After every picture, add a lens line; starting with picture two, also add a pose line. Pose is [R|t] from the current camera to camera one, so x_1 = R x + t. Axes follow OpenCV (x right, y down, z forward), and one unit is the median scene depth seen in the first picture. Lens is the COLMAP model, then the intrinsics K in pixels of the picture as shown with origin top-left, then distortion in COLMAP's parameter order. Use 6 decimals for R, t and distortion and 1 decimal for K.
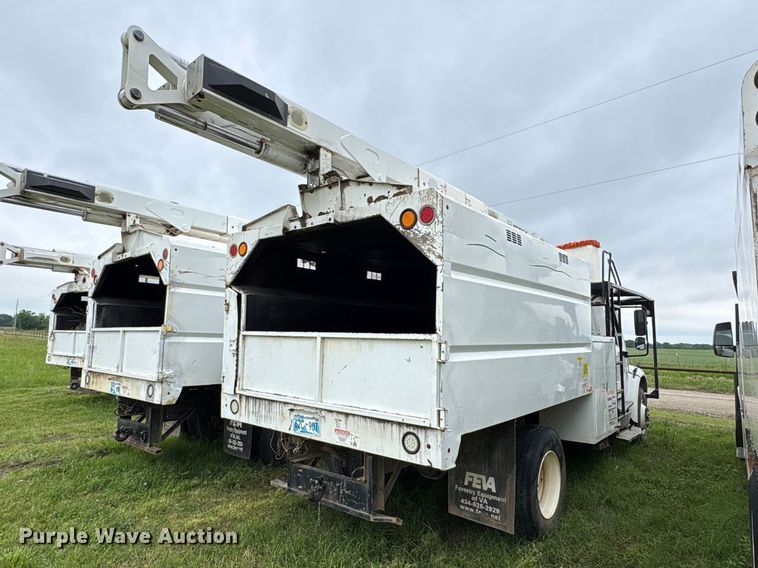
lens RADIAL K [[484.3, 0, 379.0], [0, 484.3, 284.0], [0, 0, 1]] dist [-0.057213, -0.000393]
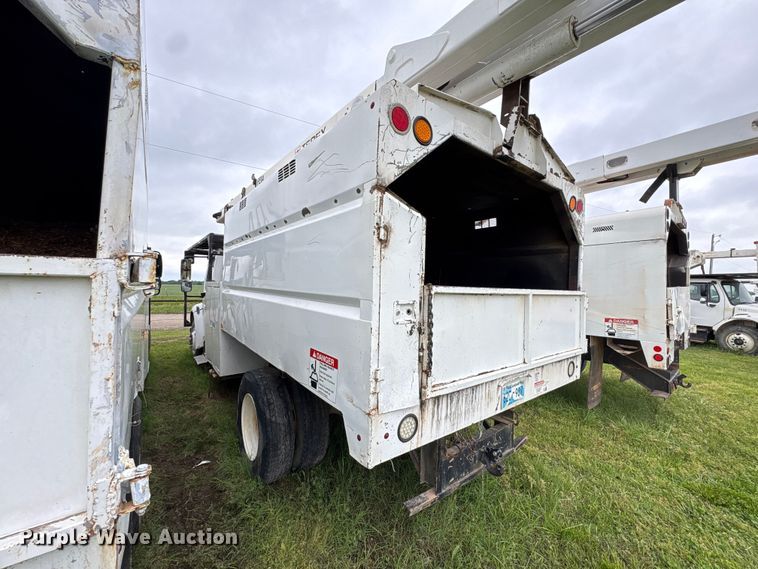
lens RADIAL K [[302.5, 0, 379.0], [0, 302.5, 284.5], [0, 0, 1]] dist [0.000605, -0.000241]
pose [[0.205299, -0.002610, 0.978696, -0.741643], [-0.125729, 0.991640, 0.029019, 0.109546], [-0.970590, -0.129008, 0.203255, 1.150365]]
